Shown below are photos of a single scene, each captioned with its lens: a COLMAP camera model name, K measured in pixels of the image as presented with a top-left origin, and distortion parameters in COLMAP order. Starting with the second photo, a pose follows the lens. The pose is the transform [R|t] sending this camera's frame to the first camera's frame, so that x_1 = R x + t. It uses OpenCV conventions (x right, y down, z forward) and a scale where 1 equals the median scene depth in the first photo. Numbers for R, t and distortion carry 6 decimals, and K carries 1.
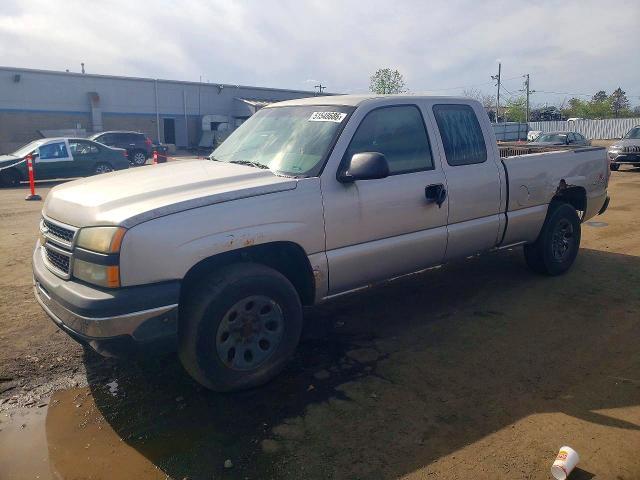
lens RADIAL K [[503.9, 0, 331.6], [0, 503.9, 241.2], [0, 0, 1]] dist [0.011117, 0.003589]
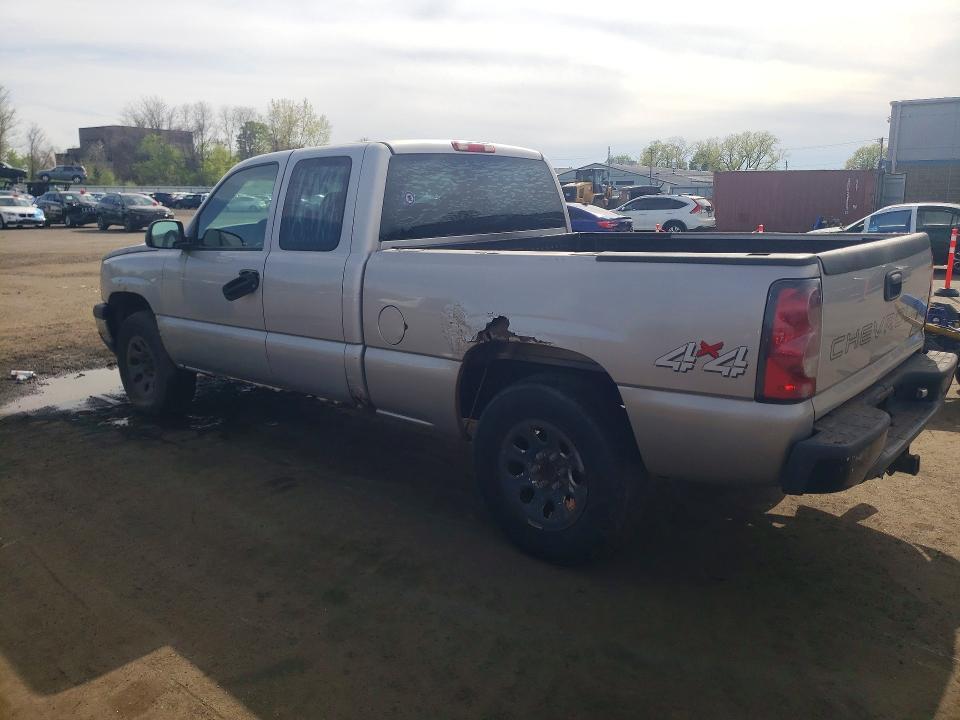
lens RADIAL K [[755.9, 0, 497.4], [0, 755.9, 361.7], [0, 0, 1]] dist [0.011117, 0.003589]
pose [[0.186206, 0.213735, -0.958981, 1.252115], [-0.206414, 0.962778, 0.174502, -0.230597], [0.960583, 0.165454, 0.223393, 1.028109]]
